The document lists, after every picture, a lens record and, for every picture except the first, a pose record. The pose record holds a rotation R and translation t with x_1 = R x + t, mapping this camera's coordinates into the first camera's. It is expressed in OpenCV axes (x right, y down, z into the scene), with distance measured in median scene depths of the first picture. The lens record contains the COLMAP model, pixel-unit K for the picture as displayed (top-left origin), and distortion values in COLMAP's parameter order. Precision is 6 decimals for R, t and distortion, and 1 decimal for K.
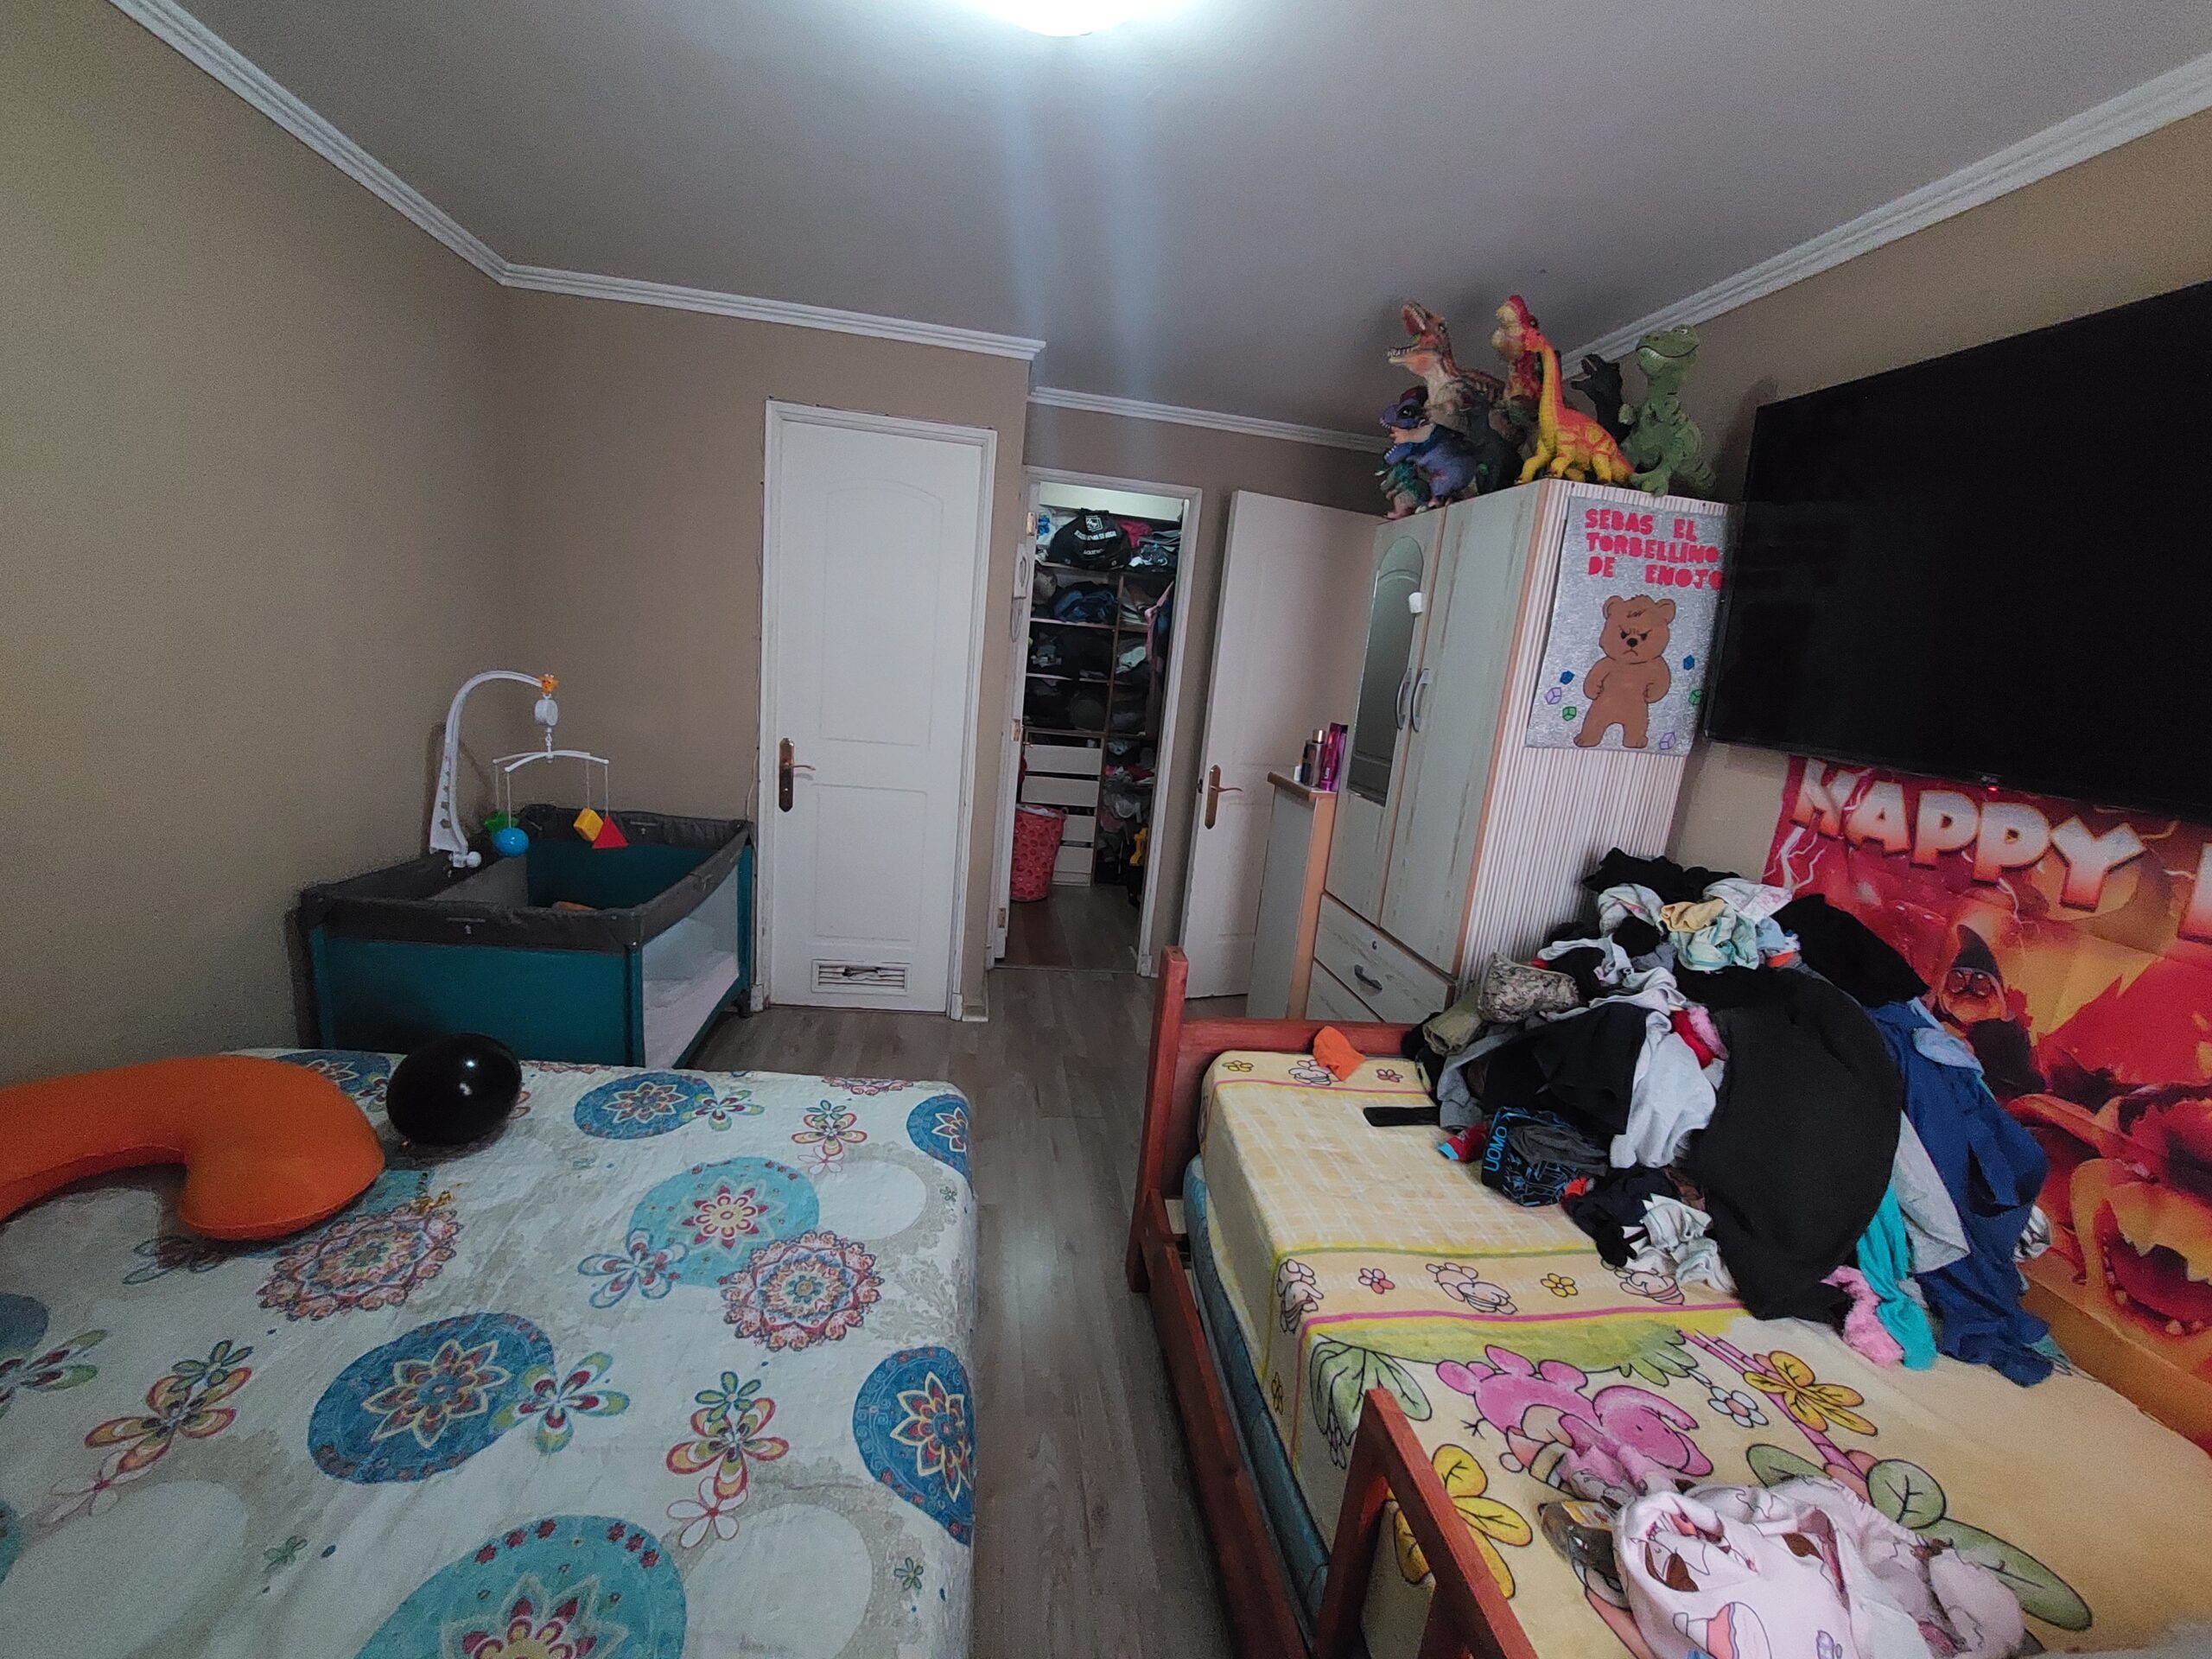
lens RADIAL K [[887.5, 0, 1109.5], [0, 887.5, 834.3], [0, 0, 1]] dist [-0.001866, -0.000062]
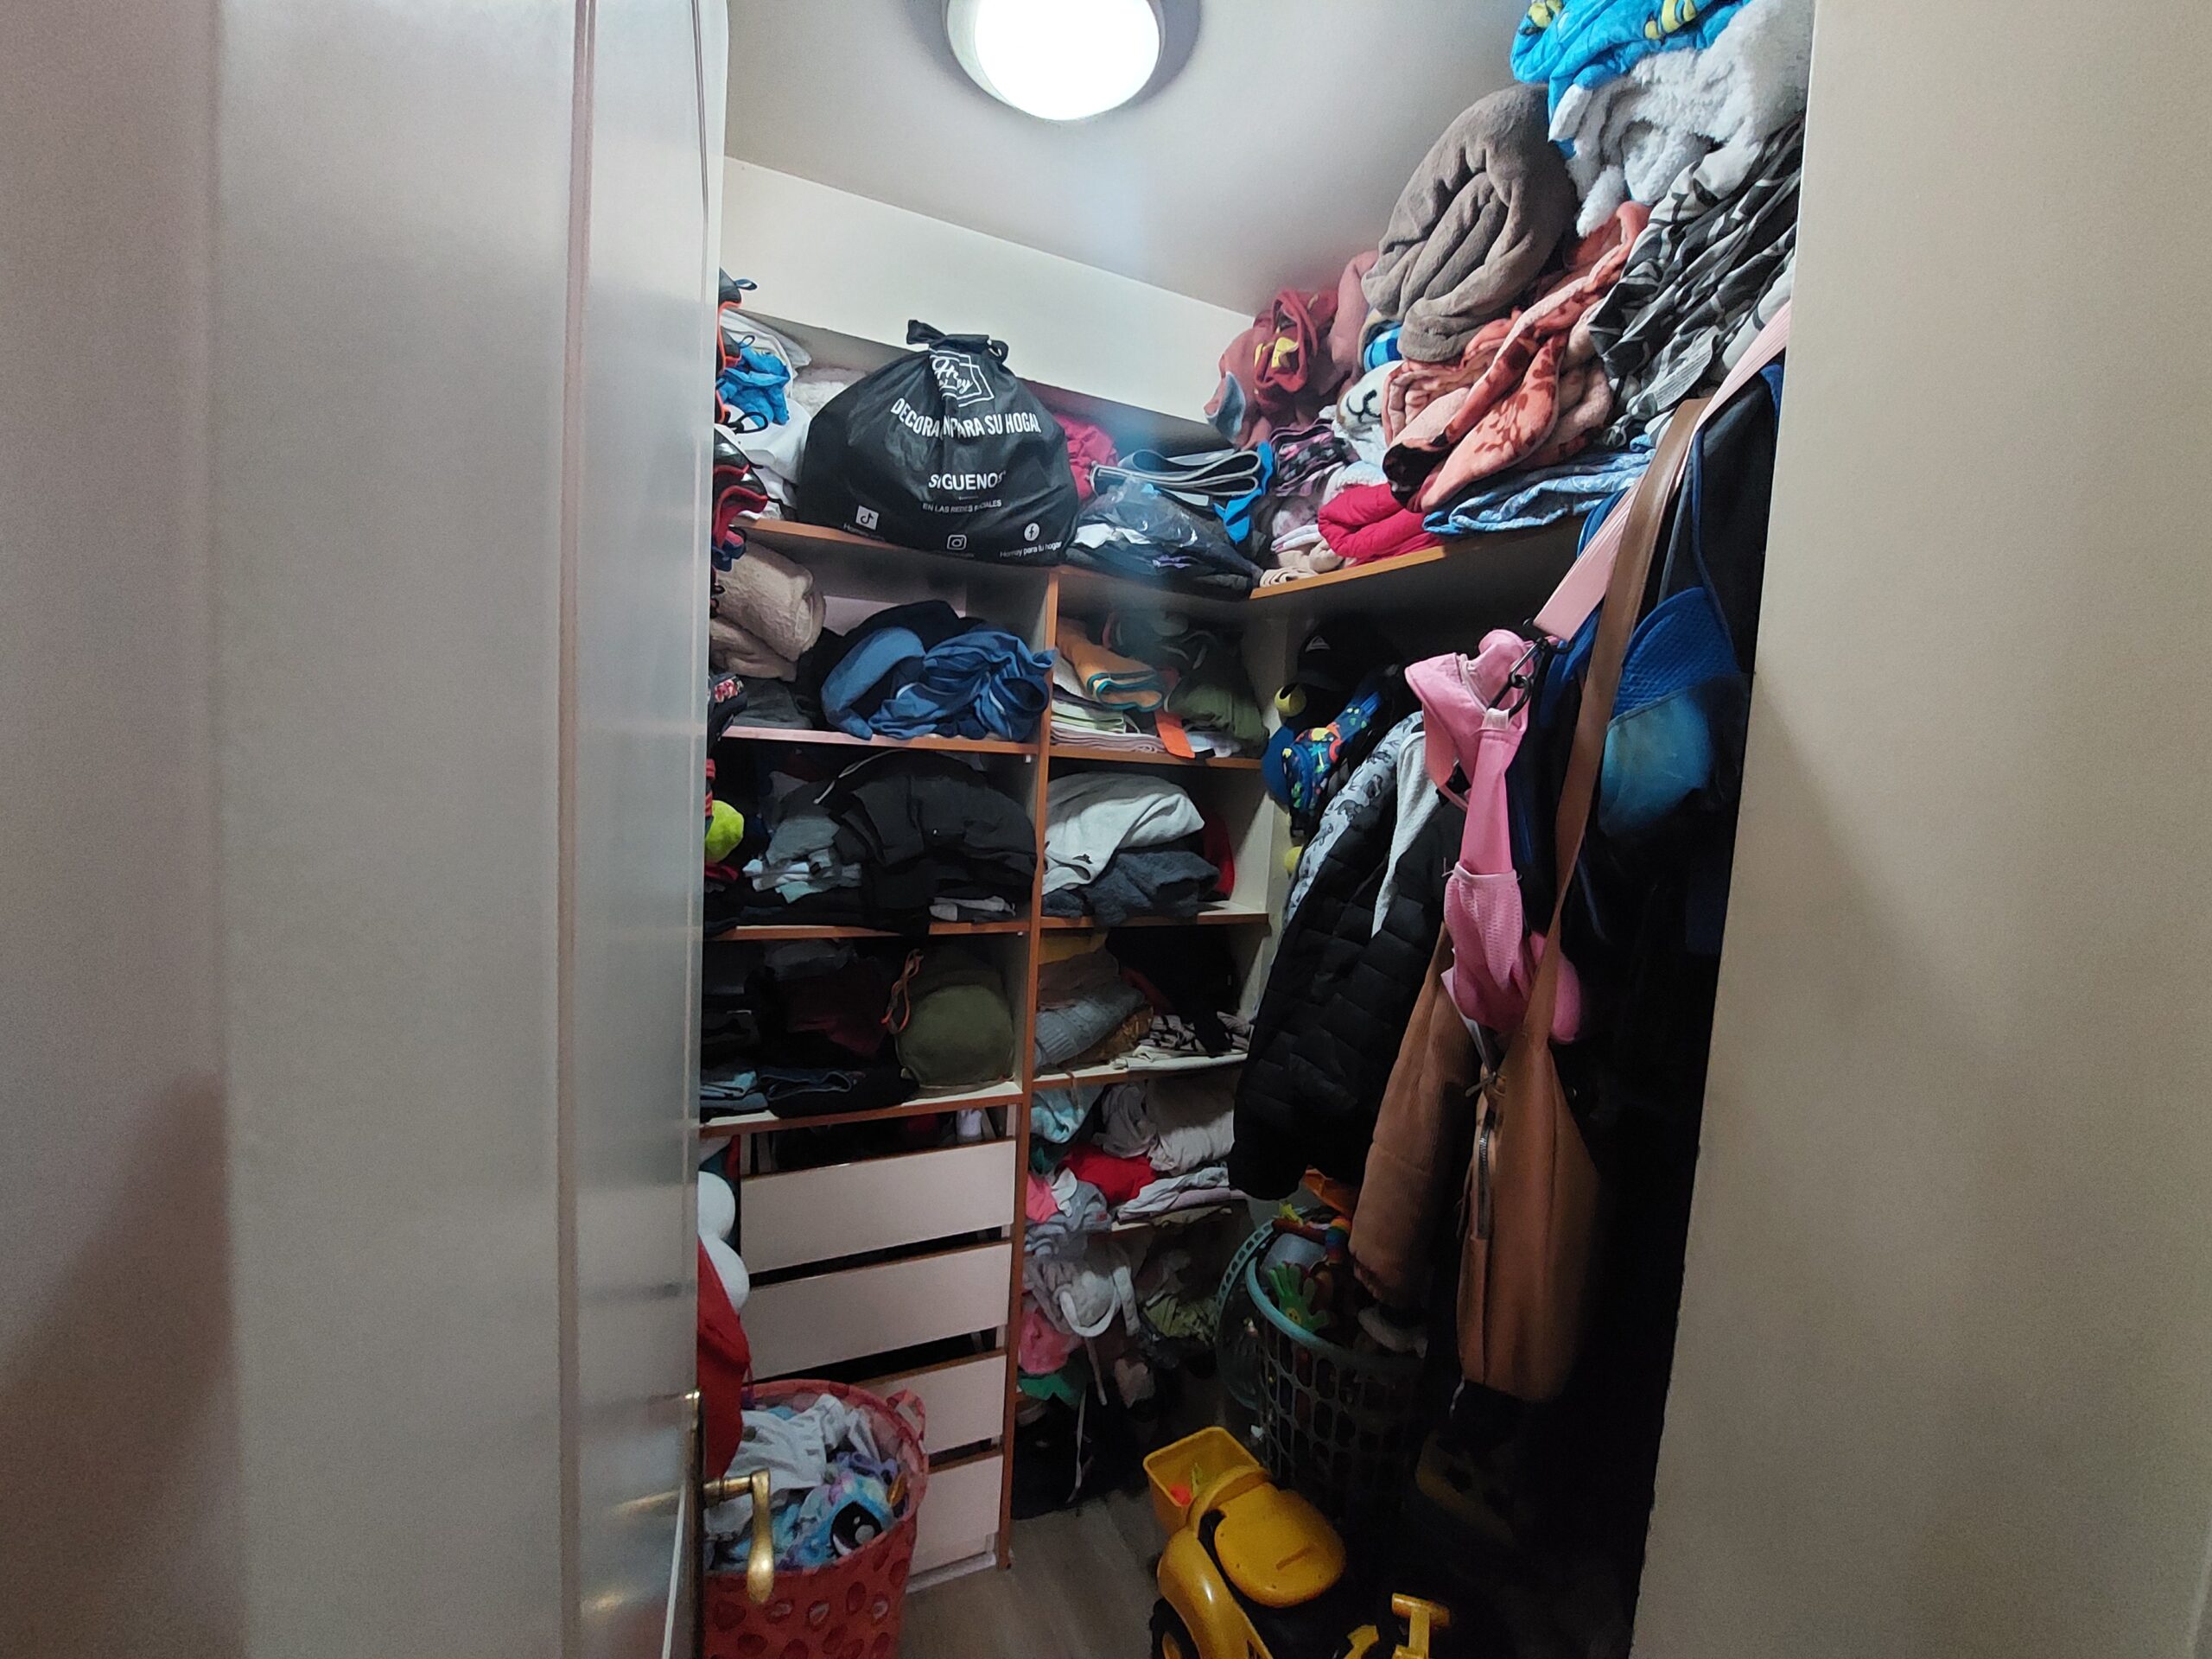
lens RADIAL K [[887.5, 0, 1116.6], [0, 887.5, 820.6], [0, 0, 1]] dist [-0.001866, -0.000062]
pose [[0.962121, -0.062095, 0.265458, -0.050387], [0.088146, 0.992269, -0.087364, -0.184685], [-0.257981, 0.107454, 0.960156, 0.723859]]
